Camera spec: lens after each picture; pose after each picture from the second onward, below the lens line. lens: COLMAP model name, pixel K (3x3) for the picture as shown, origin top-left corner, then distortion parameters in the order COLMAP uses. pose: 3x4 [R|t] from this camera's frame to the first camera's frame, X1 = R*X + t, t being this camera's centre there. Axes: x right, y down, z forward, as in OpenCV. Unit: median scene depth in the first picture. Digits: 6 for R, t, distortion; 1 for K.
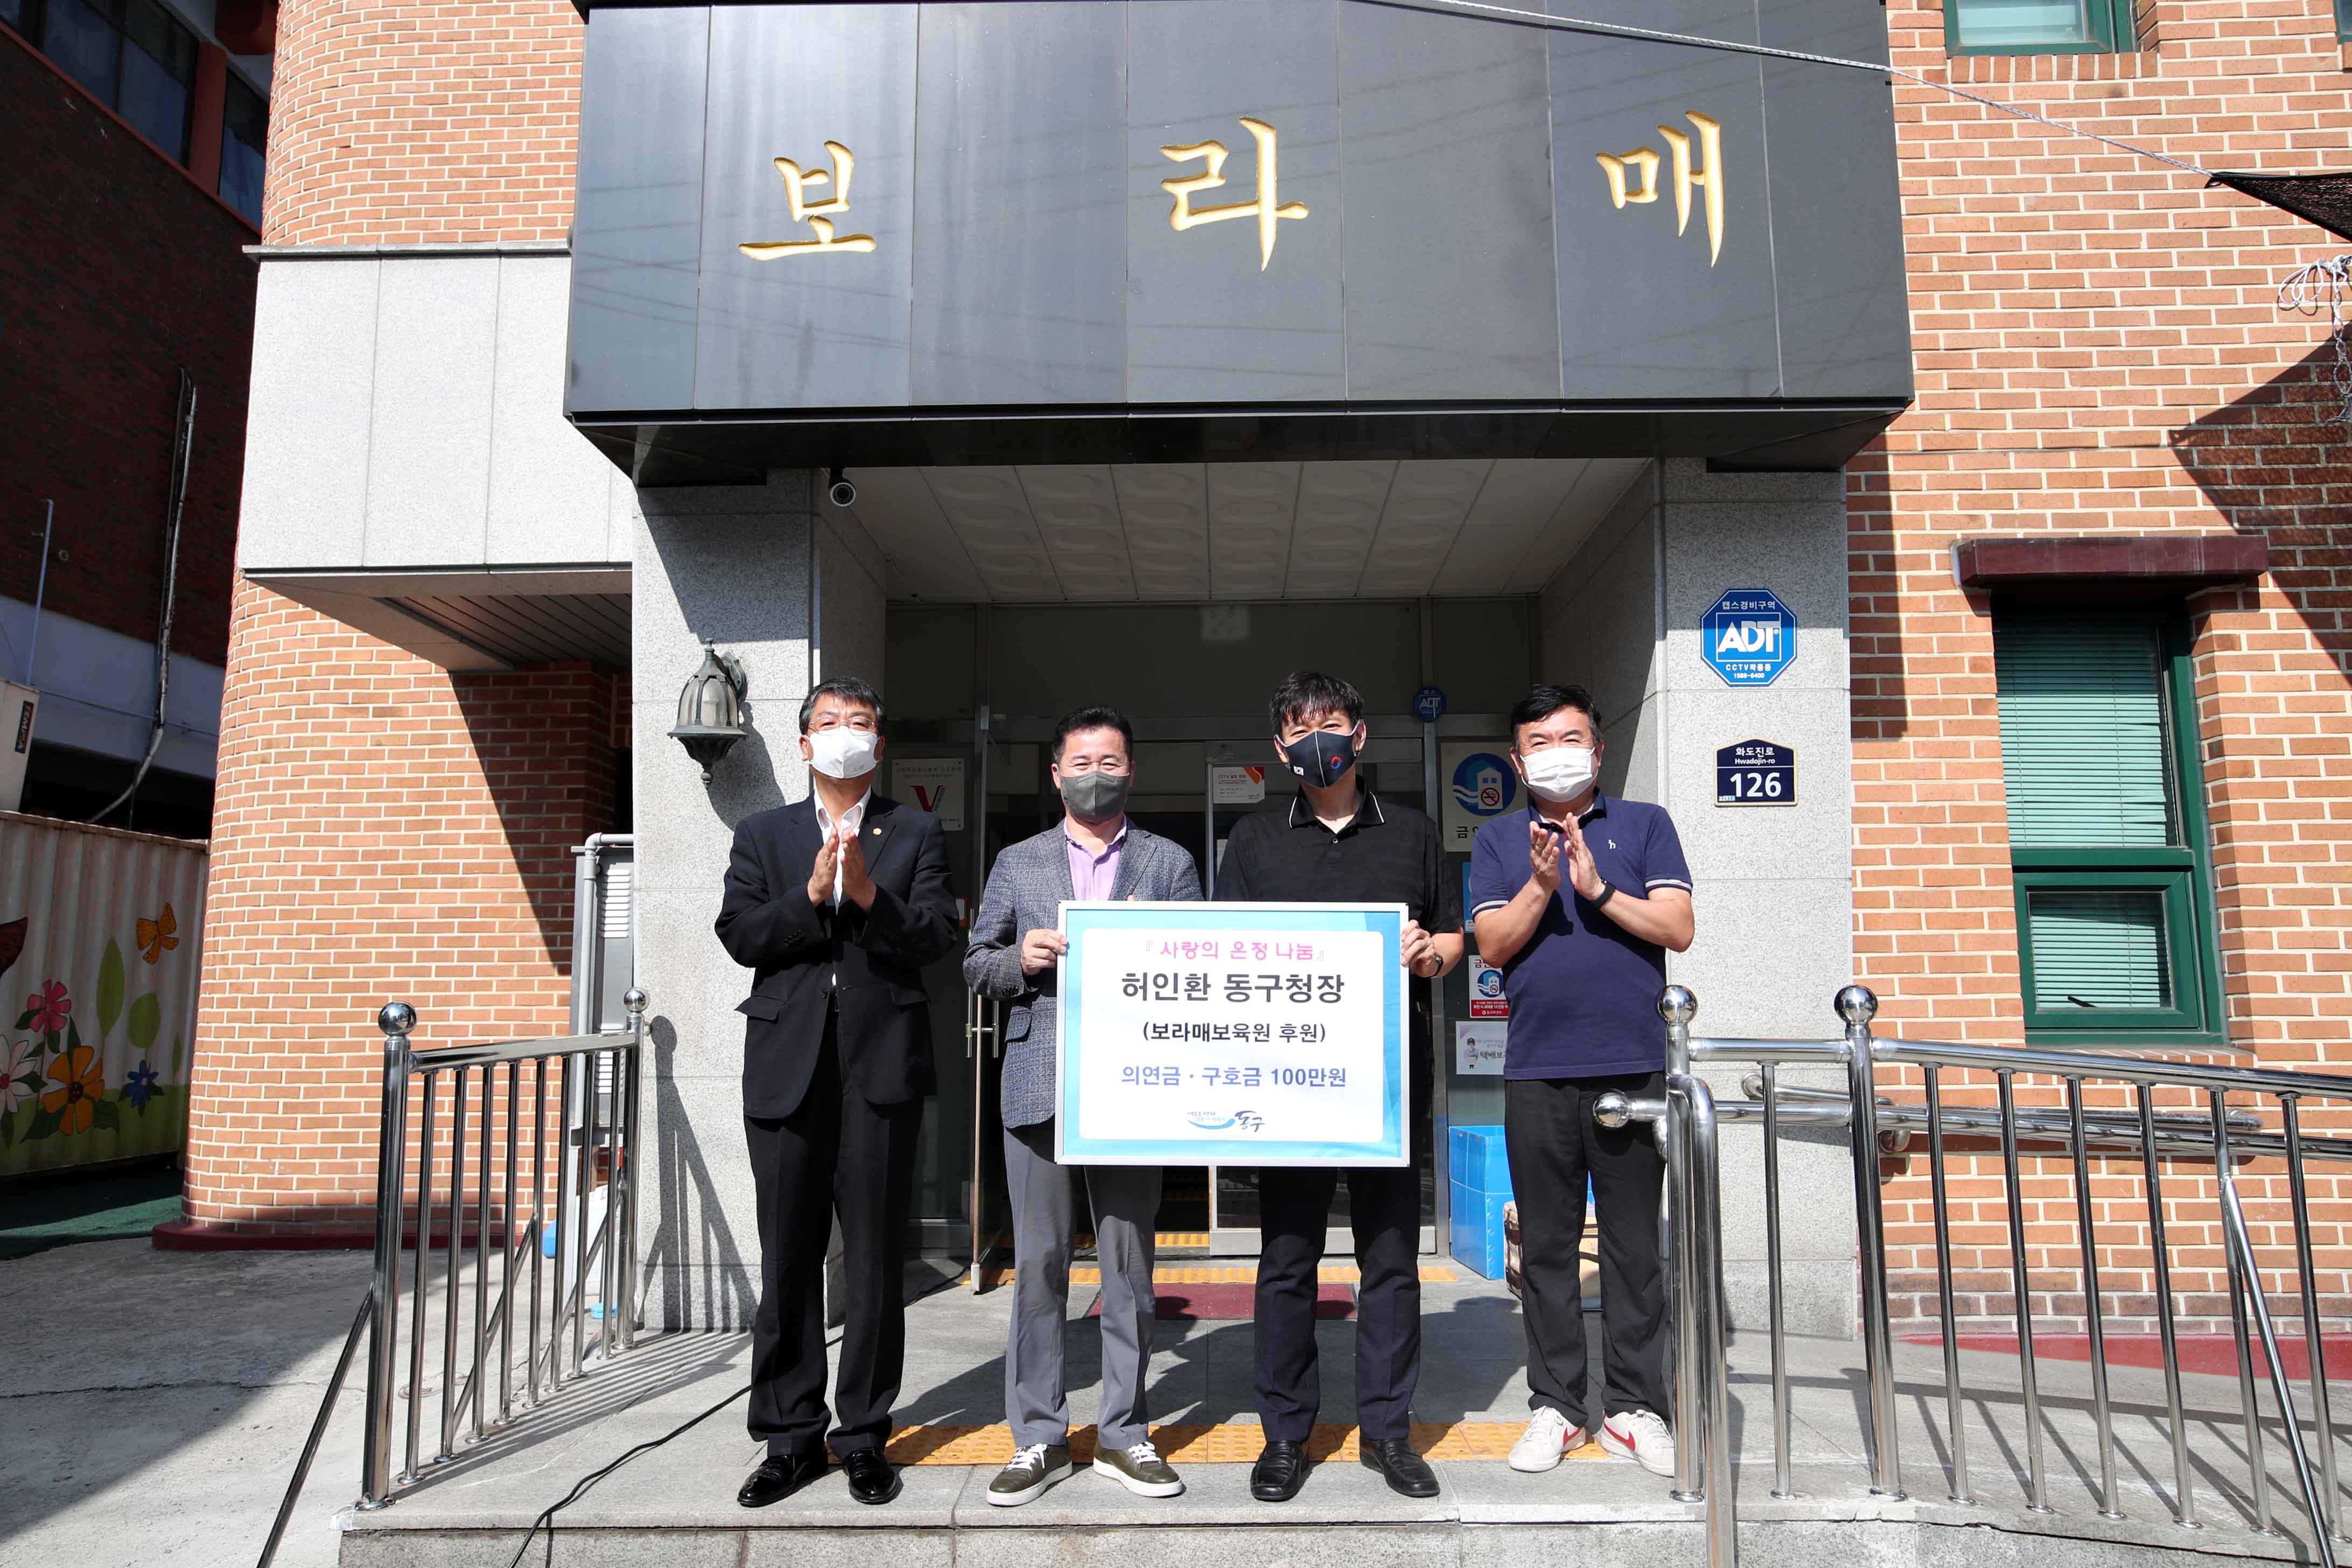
lens RADIAL K [[1560.2, 0, 1187.0], [0, 1560.2, 765.8], [0, 0, 1]] dist [-0.035841, 0.051075]
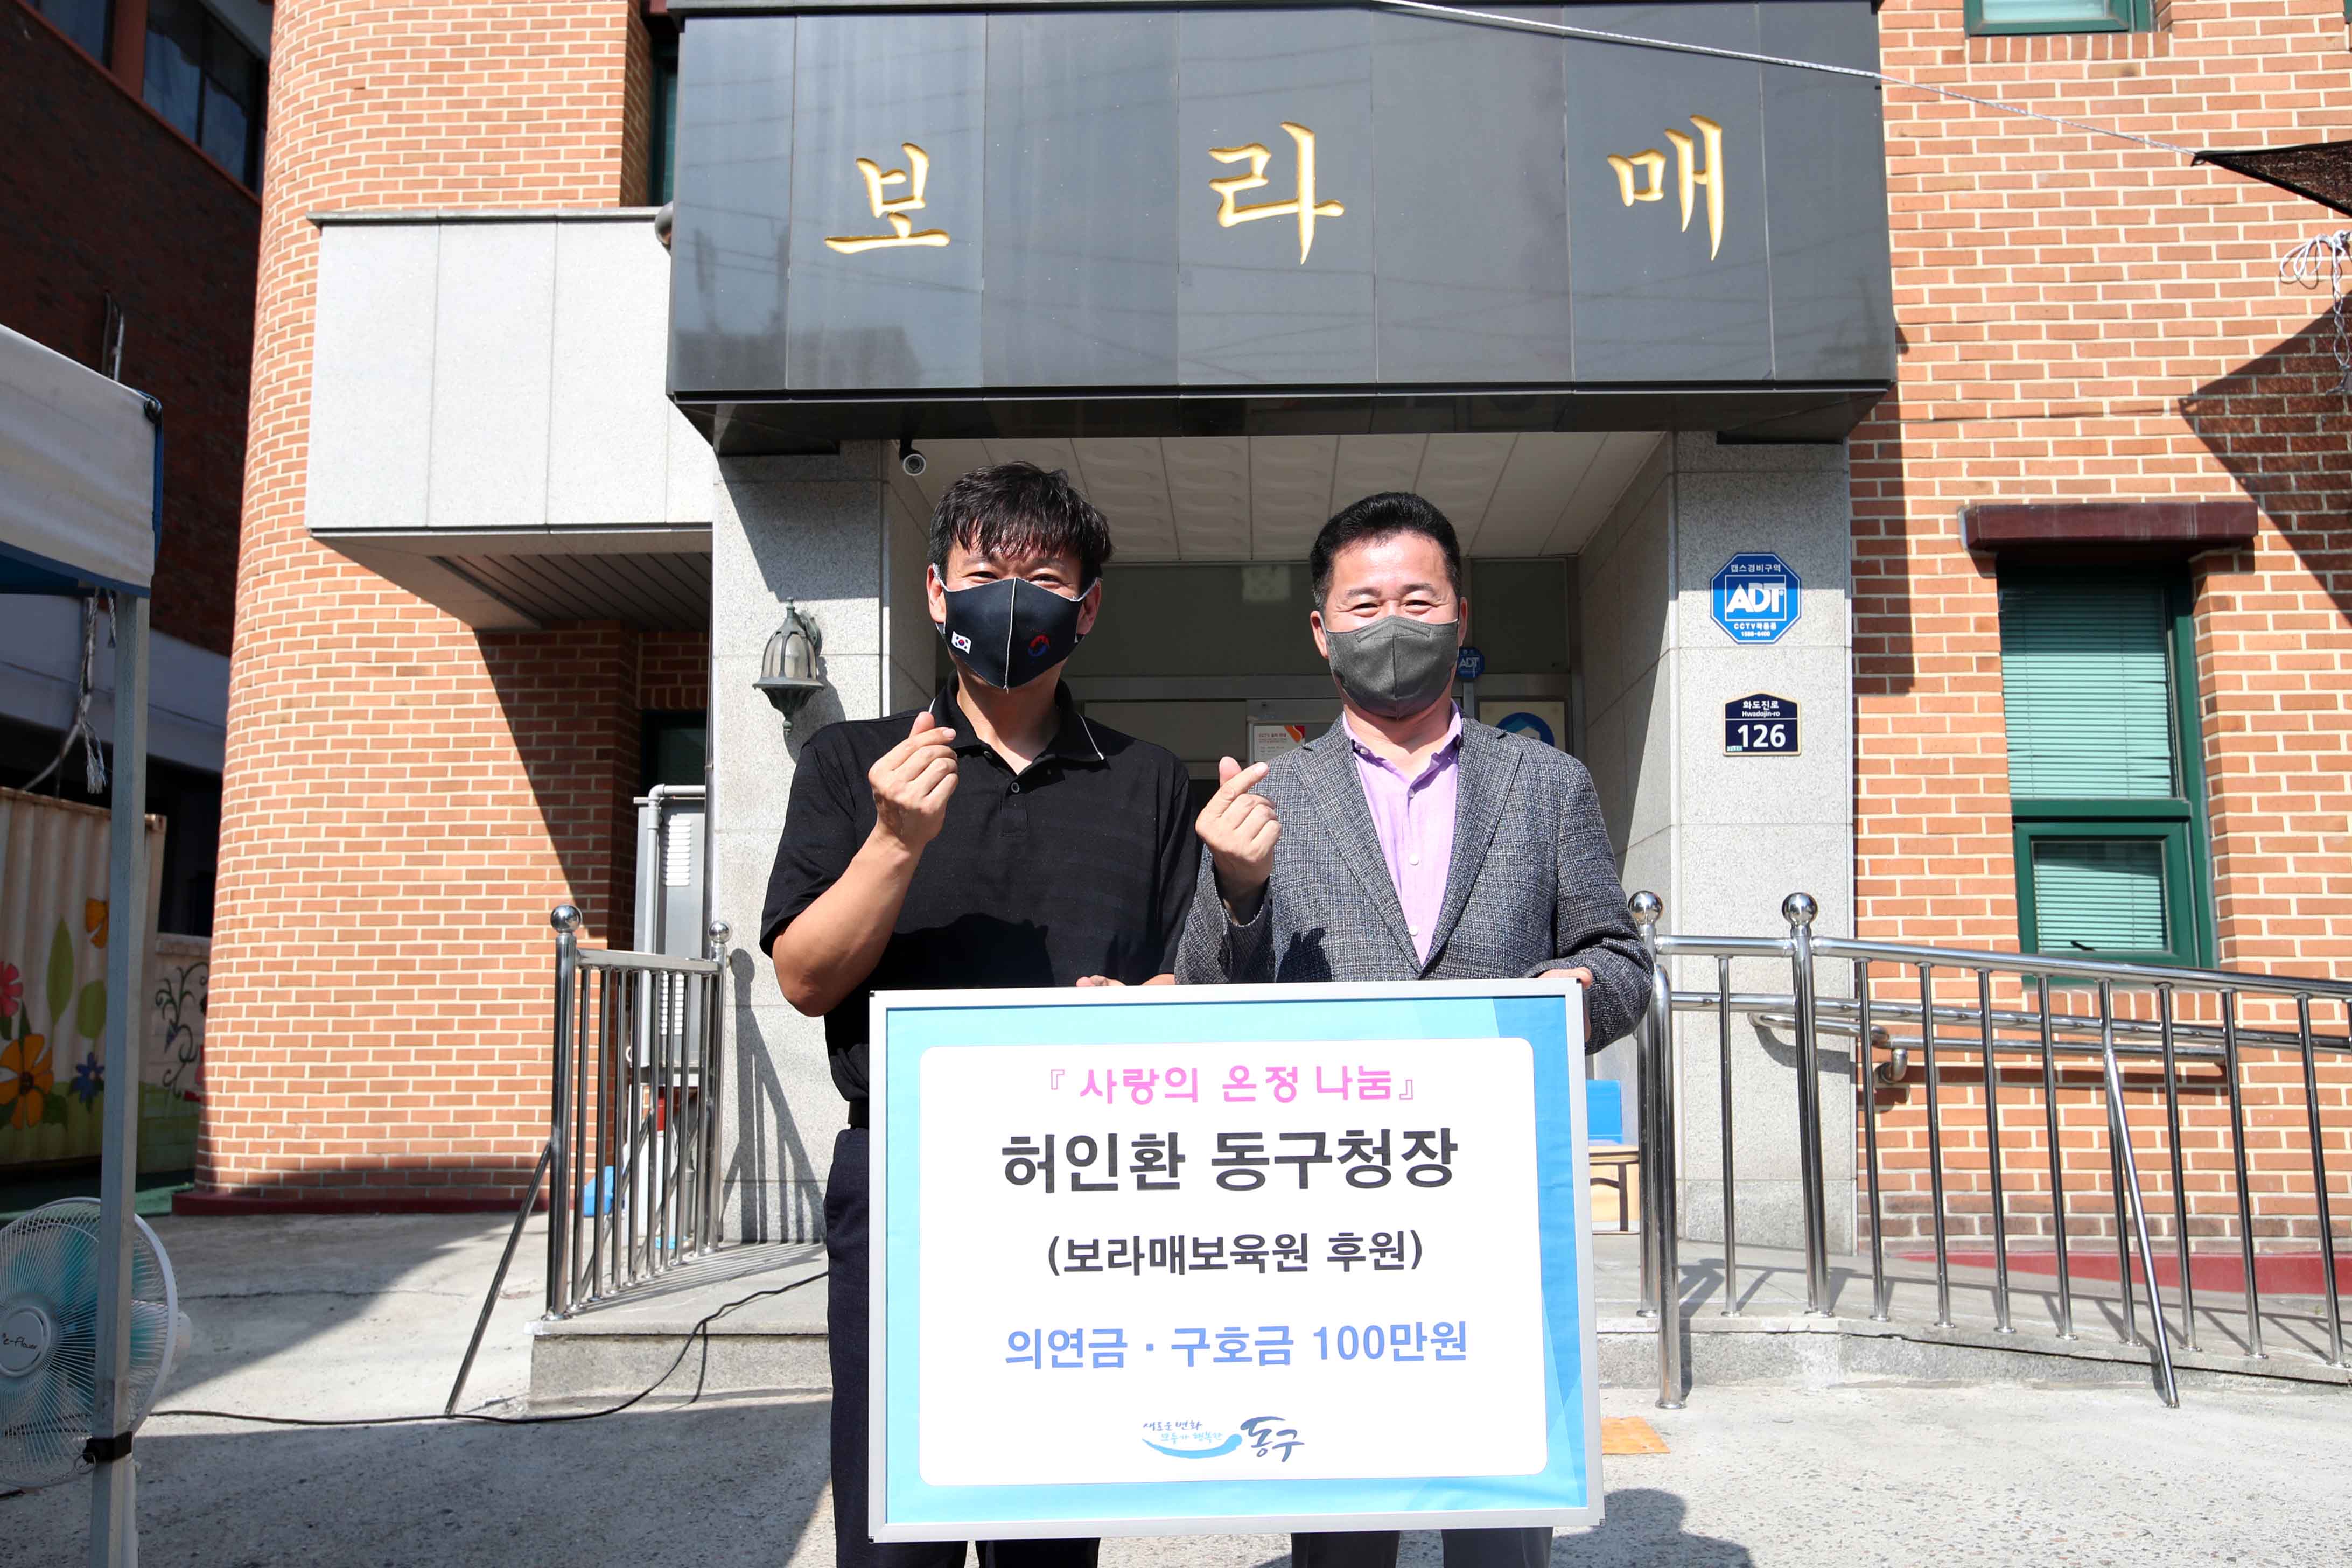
lens RADIAL K [[1892.8, 0, 1202.2], [0, 1892.8, 753.0], [0, 0, 1]] dist [-0.011331, 0.072358]
pose [[0.999959, 0.002603, -0.008716, -0.007539], [-0.002601, 0.999997, 0.000269, 0.022621], [0.008717, -0.000246, 0.999962, -0.282087]]
